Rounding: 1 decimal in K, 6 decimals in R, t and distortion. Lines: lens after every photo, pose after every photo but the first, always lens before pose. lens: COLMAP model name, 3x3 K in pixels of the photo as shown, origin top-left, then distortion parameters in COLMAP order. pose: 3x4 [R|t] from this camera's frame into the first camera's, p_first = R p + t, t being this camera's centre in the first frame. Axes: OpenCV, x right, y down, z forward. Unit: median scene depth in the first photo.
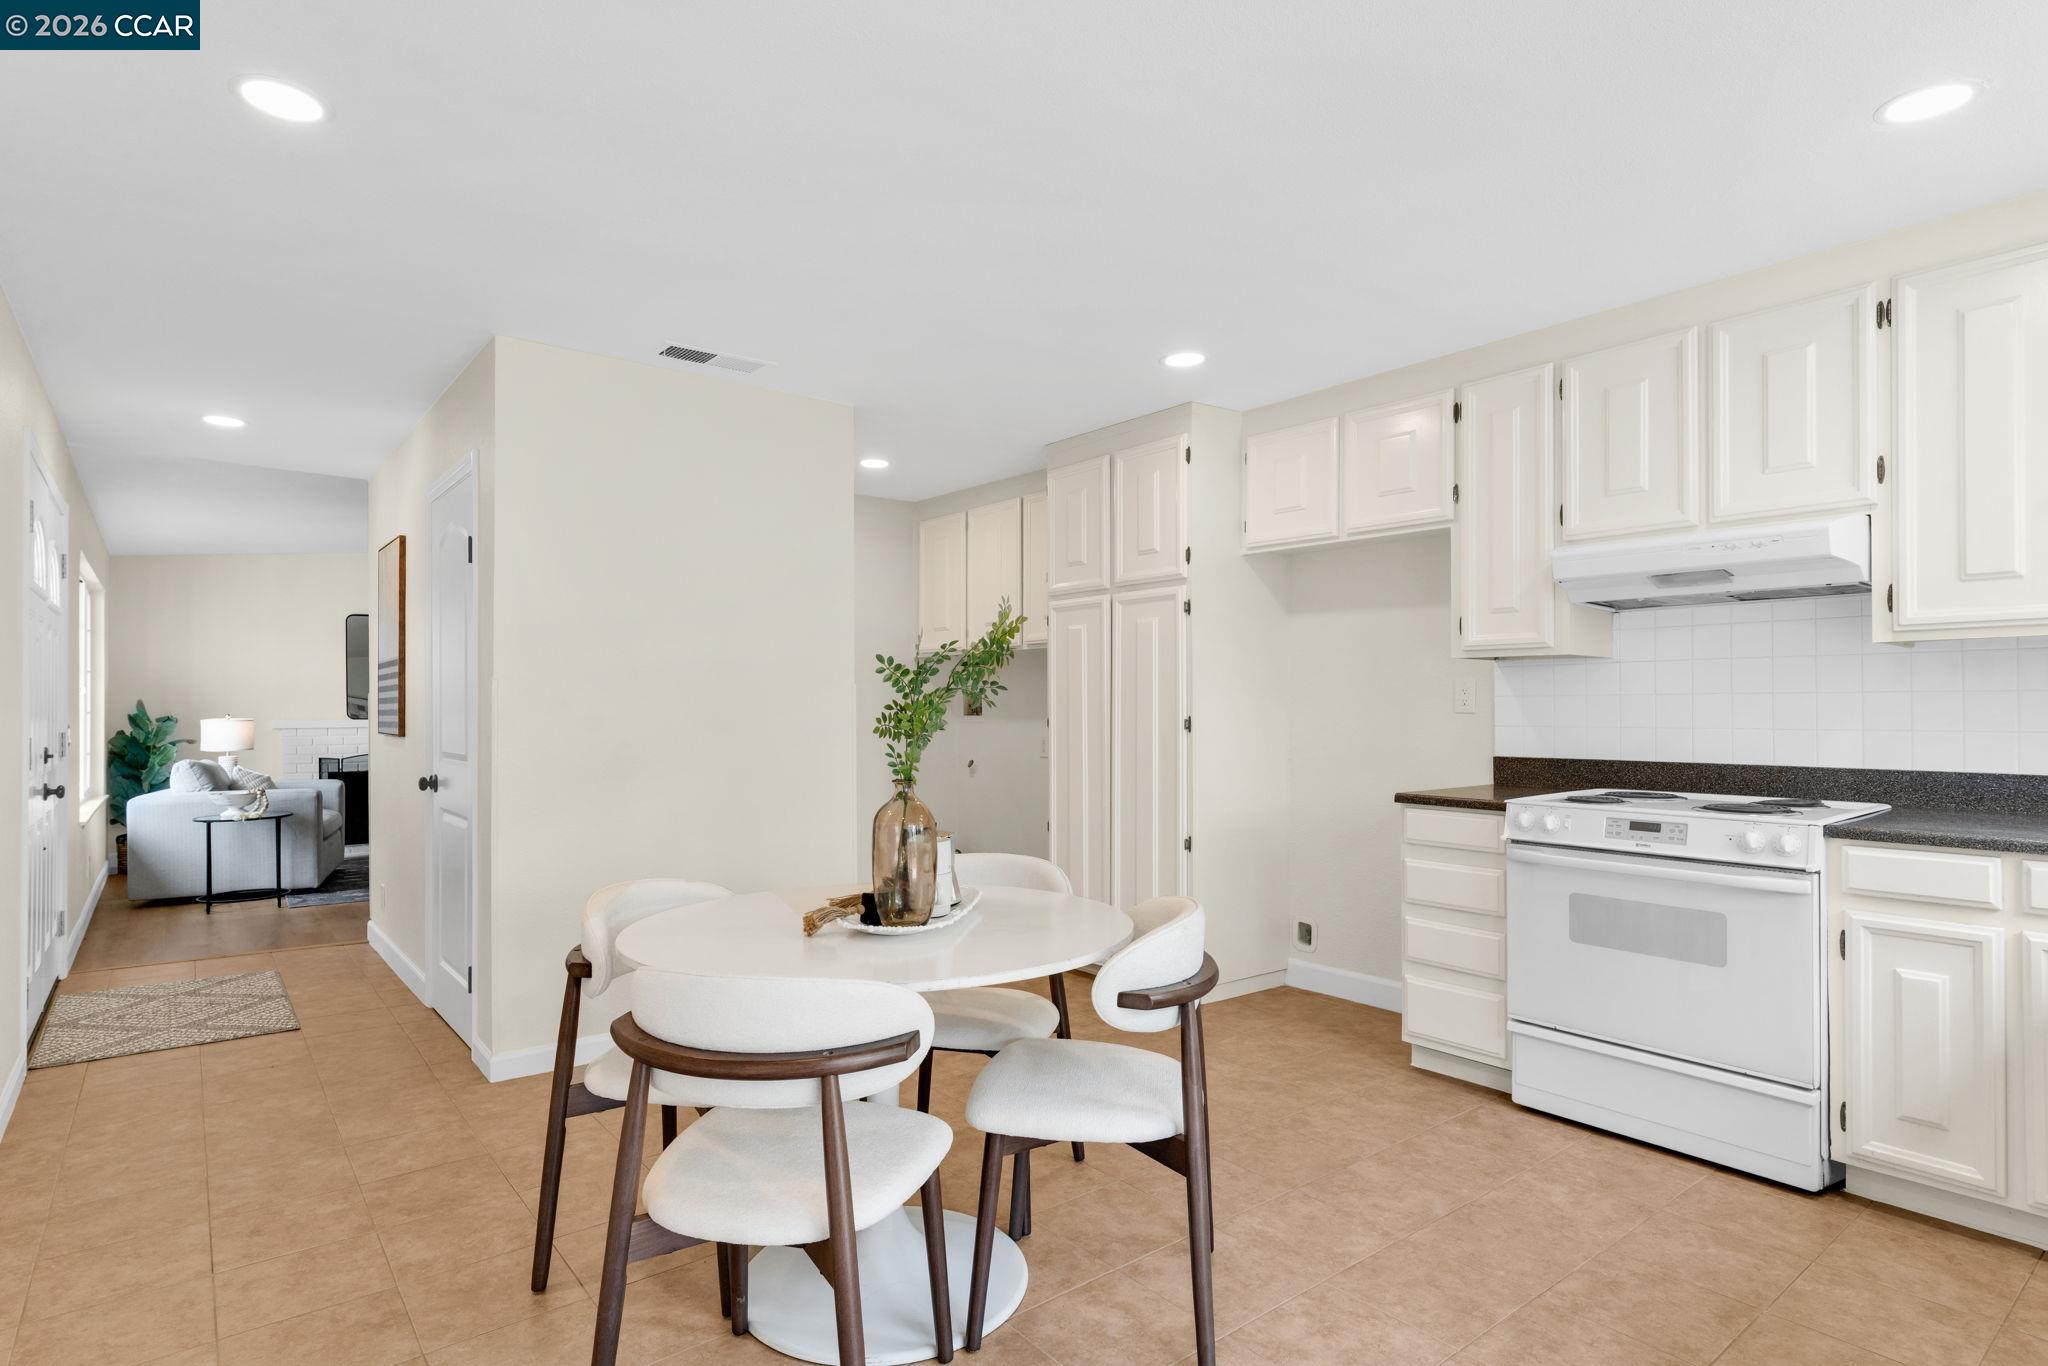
lens RADIAL K [[1075.0, 0, 1035.6], [0, 1075.0, 702.6], [0, 0, 1]] dist [-0.000244, 0.002686]
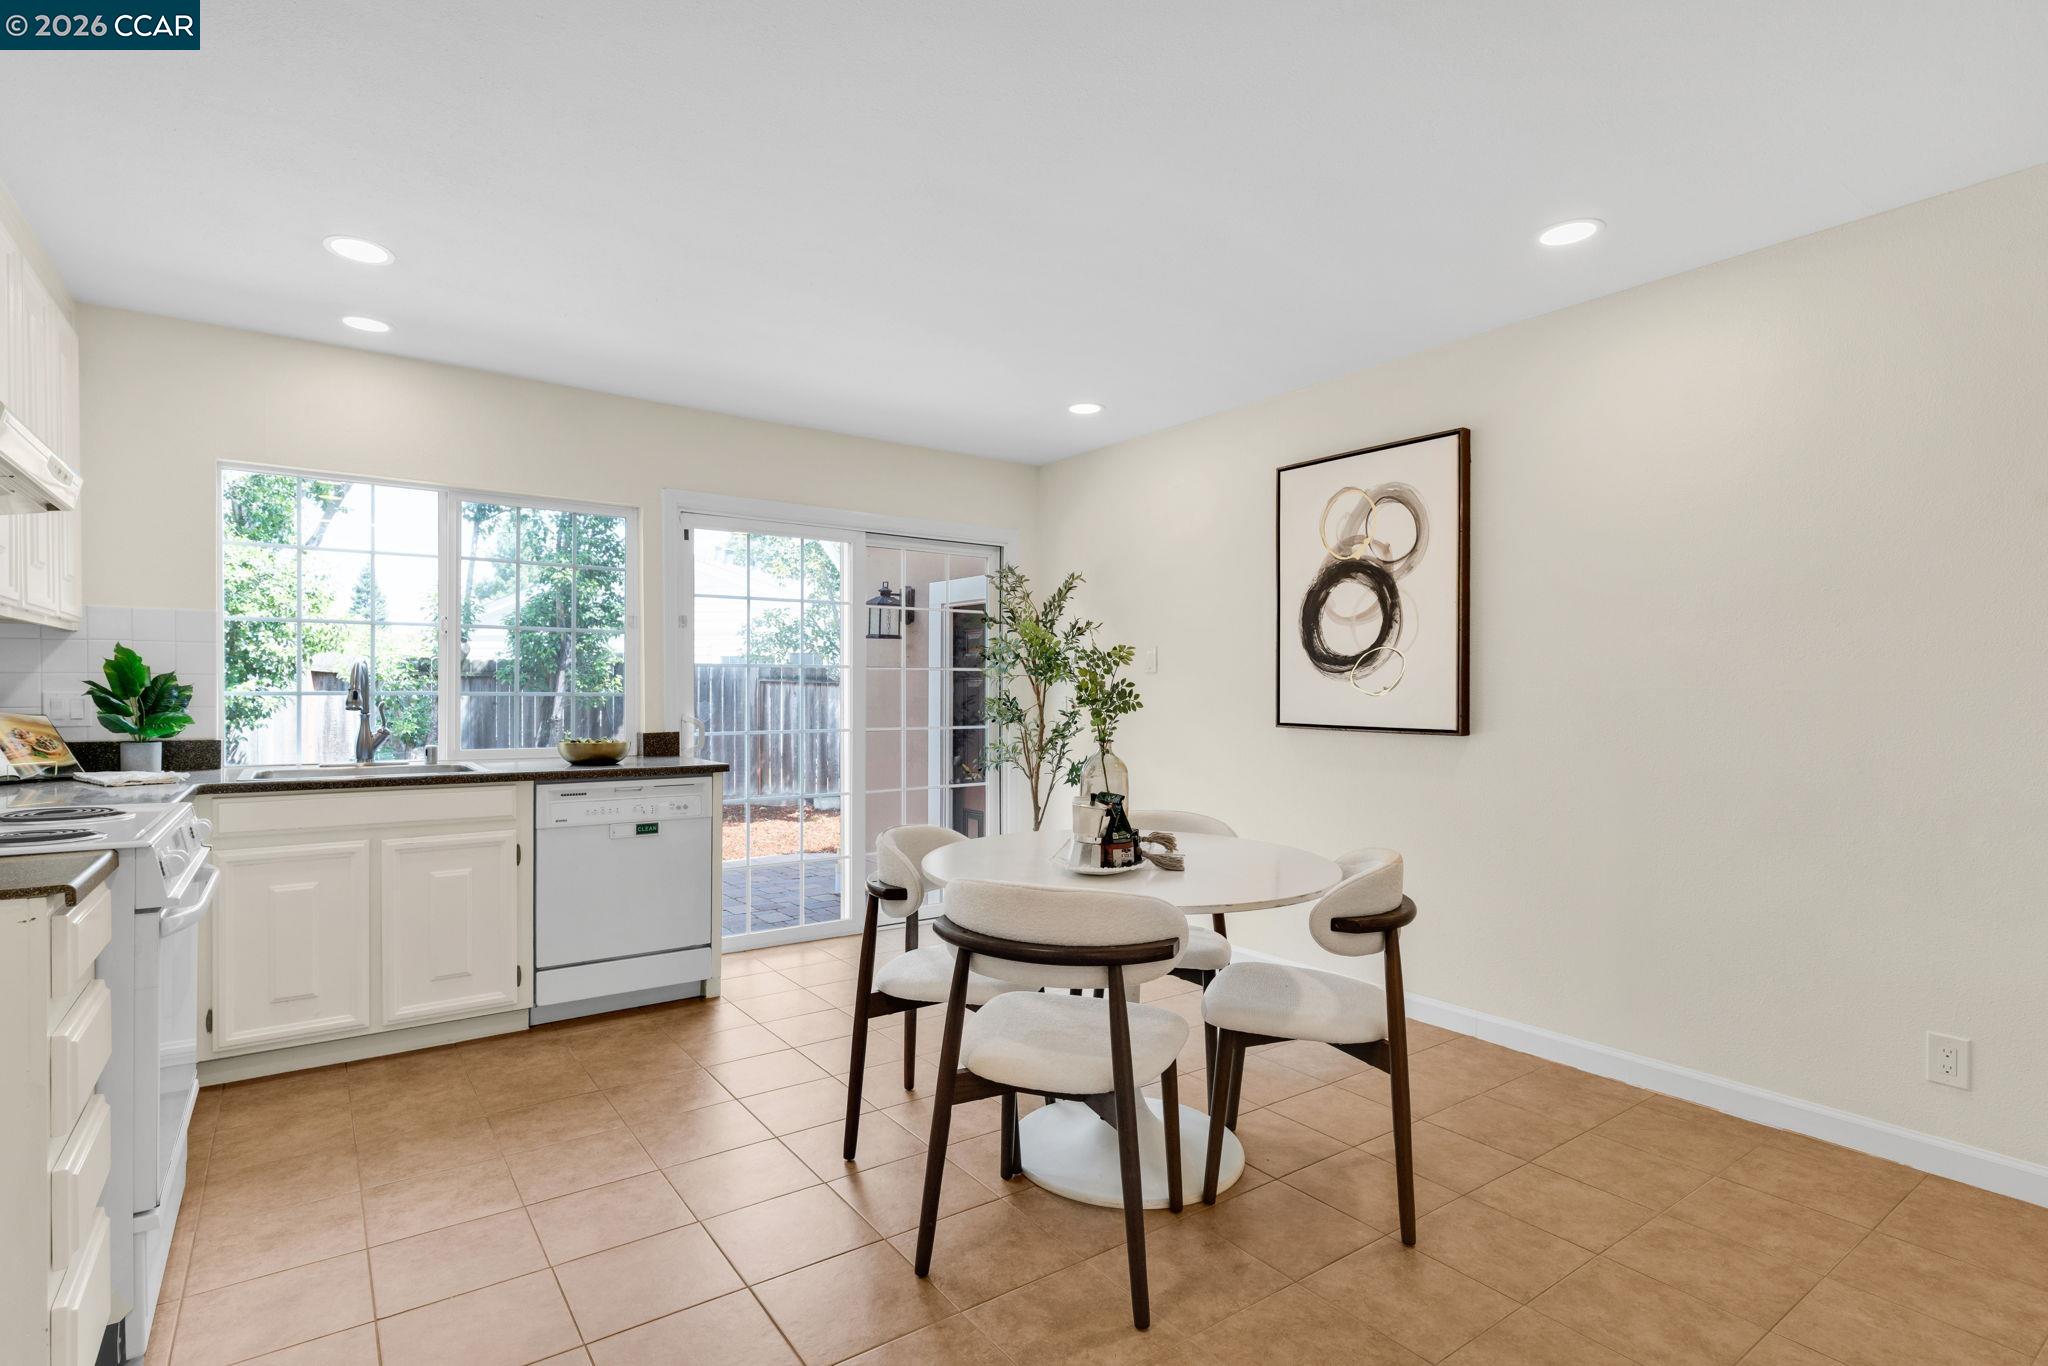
lens RADIAL K [[997.5, 0, 975.3], [0, 997.5, 692.0], [0, 0, 1]] dist [0.001311, 0.000518]
pose [[-0.994384, -0.000164, 0.105829, -0.062219], [-0.000252, 1.000000, -0.000822, 0.009300], [-0.105829, -0.000844, -0.994384, 1.466148]]
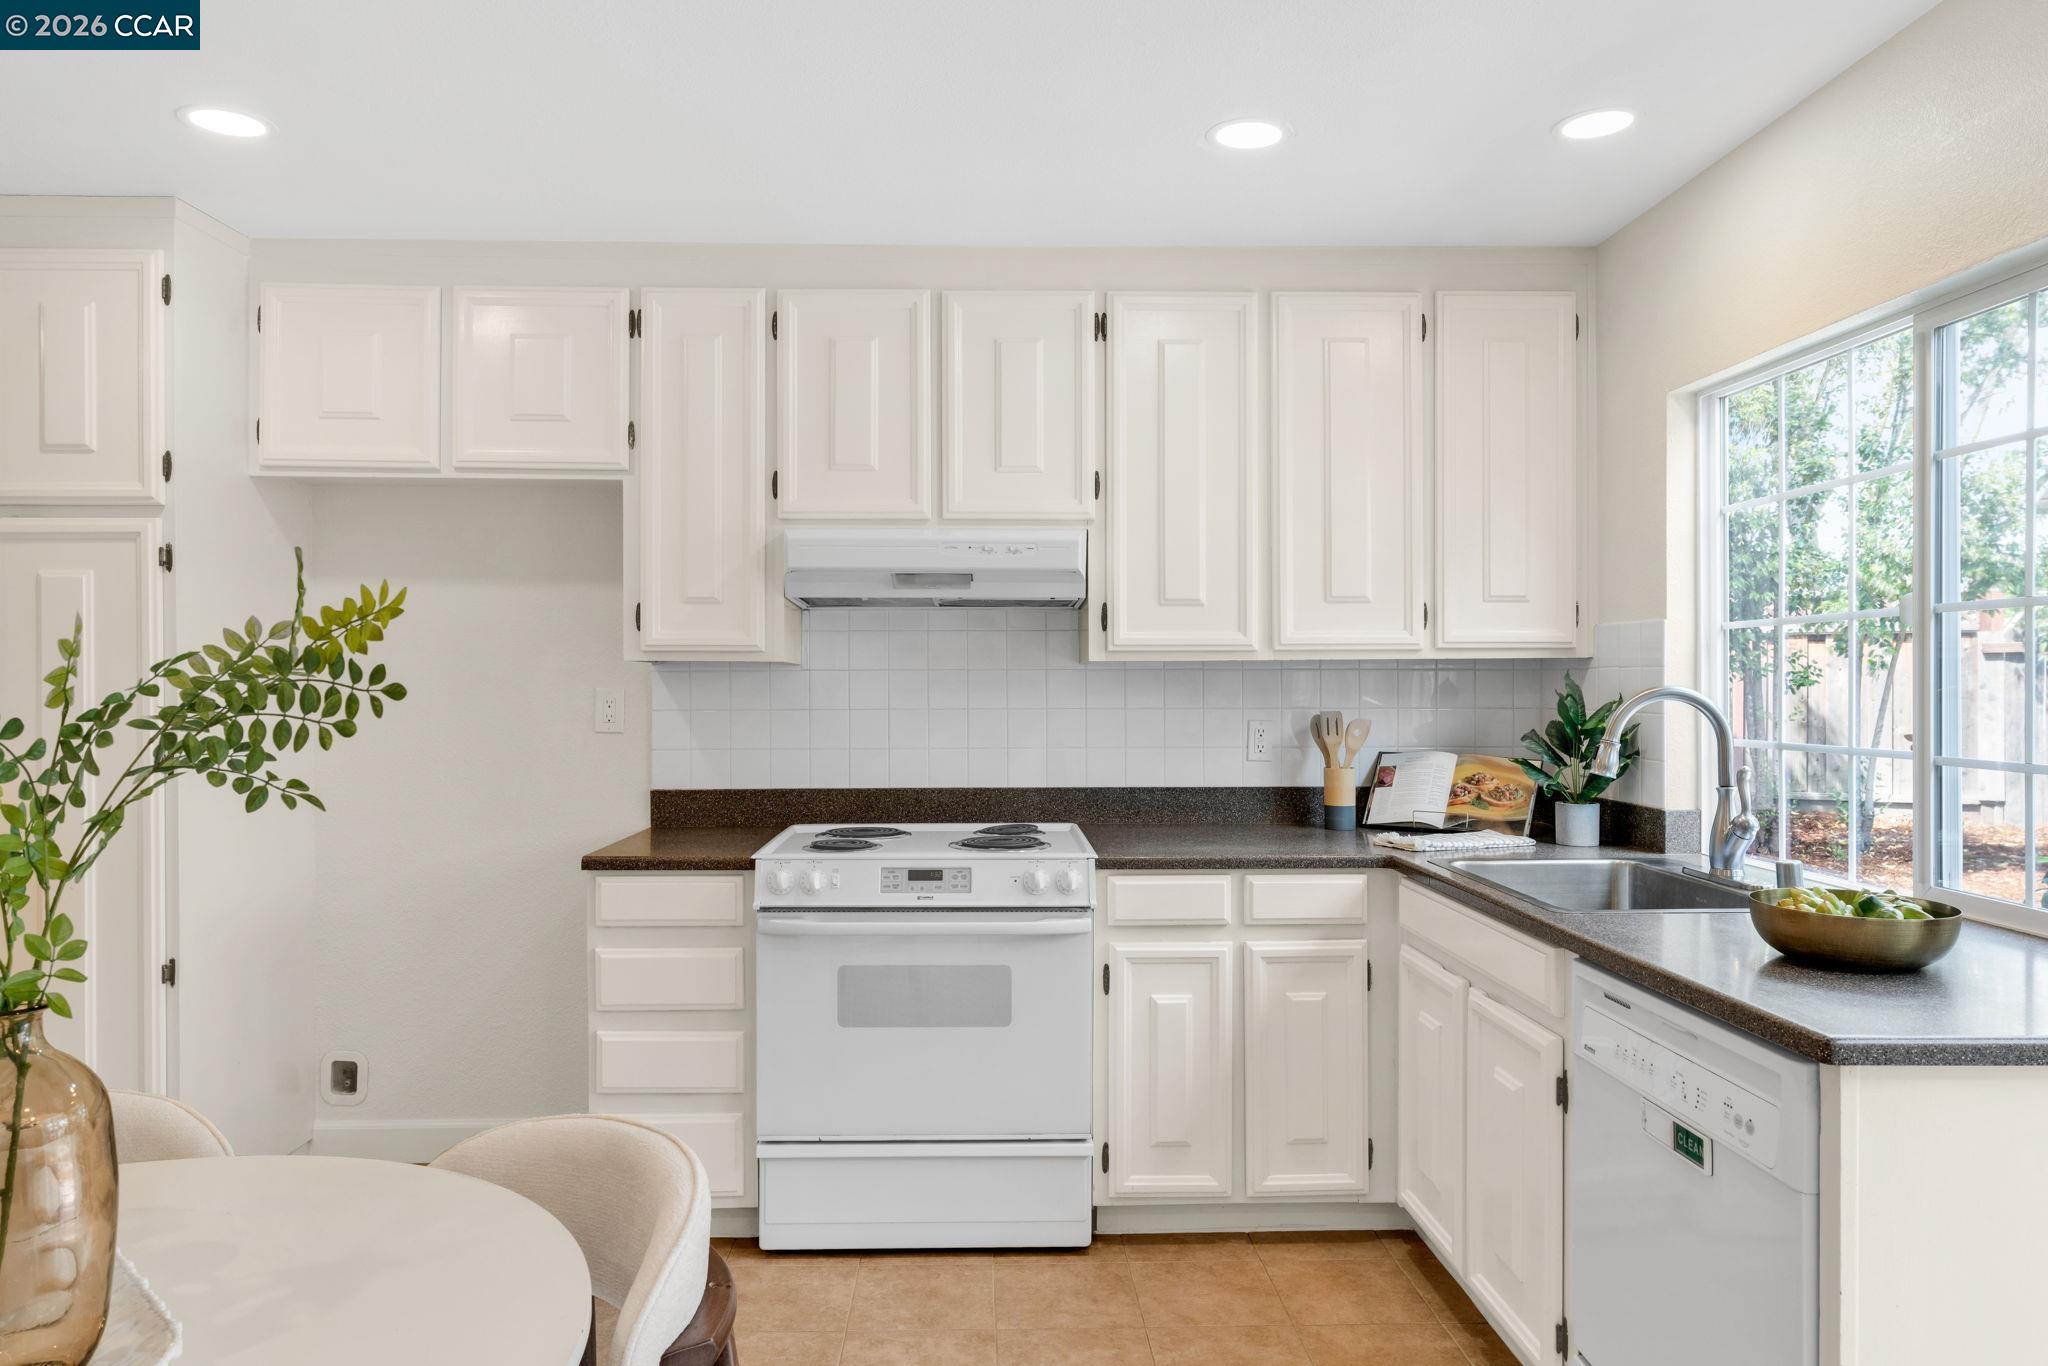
lens RADIAL K [[1320.5, 0, 1030.0], [0, 1320.5, 698.2], [0, 0, 1]] dist [-0.000778, 0.000615]
pose [[0.604548, -0.004447, 0.796557, -0.181744], [-0.003216, 0.999963, 0.008023, -0.027698], [-0.796562, -0.007412, 0.604511, 0.277970]]
